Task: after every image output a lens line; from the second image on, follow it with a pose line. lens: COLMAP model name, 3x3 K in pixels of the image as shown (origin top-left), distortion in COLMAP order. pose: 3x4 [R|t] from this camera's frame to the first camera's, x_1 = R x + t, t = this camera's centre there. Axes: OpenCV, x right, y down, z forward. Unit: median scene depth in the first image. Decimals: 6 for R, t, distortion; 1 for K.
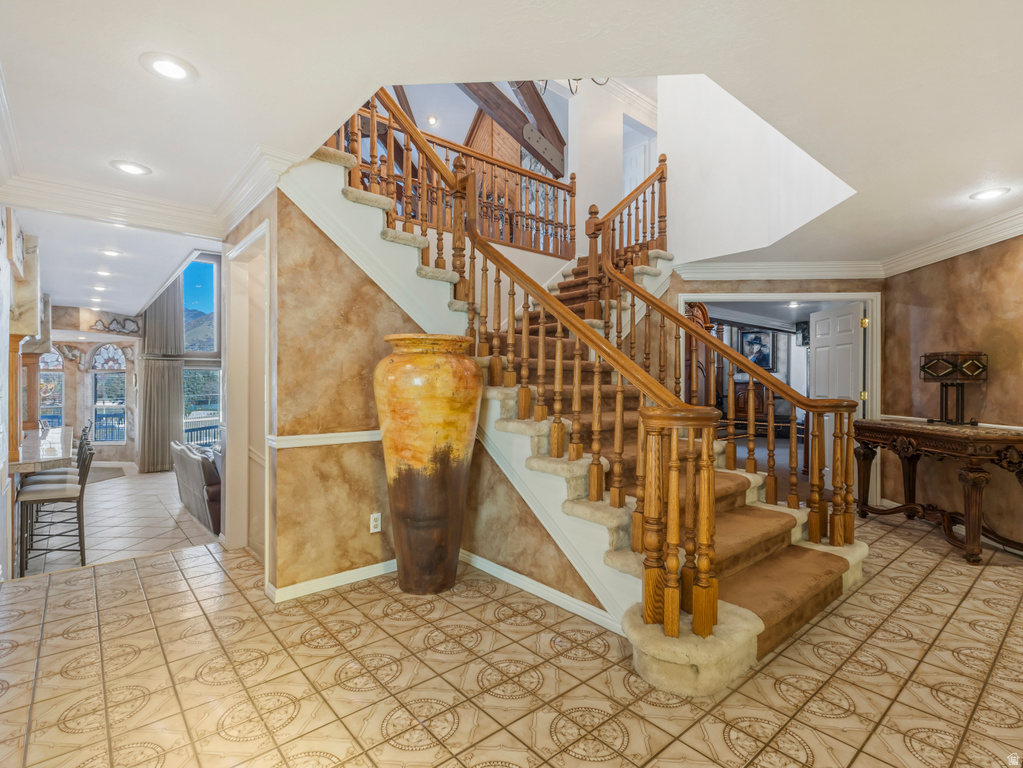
lens RADIAL K [[503.1, 0, 514.8], [0, 503.1, 385.5], [0, 0, 1]] dist [0.010318, 0.000726]
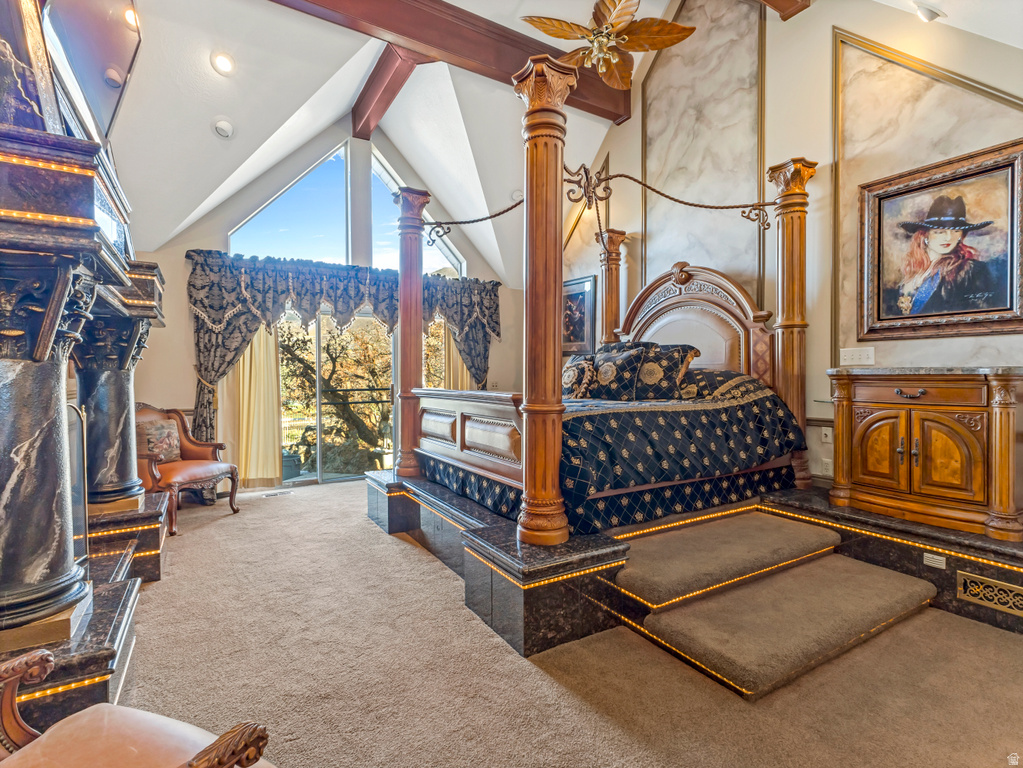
lens RADIAL K [[503.1, 0, 511.8], [0, 503.1, 382.0], [0, 0, 1]] dist [0.010318, 0.000726]
pose [[0.985753, -0.003169, -0.168167, 0.426878], [0.003826, 0.999986, 0.003584, -0.005396], [0.168153, -0.004176, 0.985752, 0.989514]]
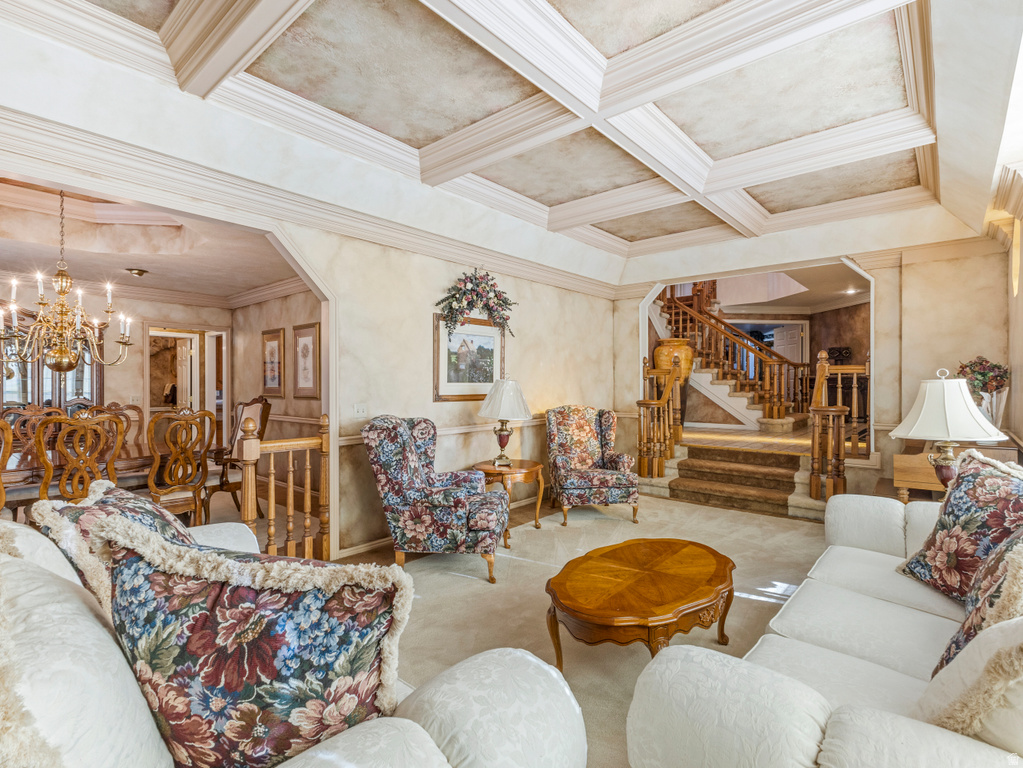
lens RADIAL K [[503.1, 0, 507.3], [0, 503.1, 384.2], [0, 0, 1]] dist [0.010318, 0.000726]
pose [[0.989820, -0.002357, 0.142302, -1.234135], [0.002651, 0.999995, -0.001876, 0.129022], [-0.142297, 0.002234, 0.989821, -1.371592]]
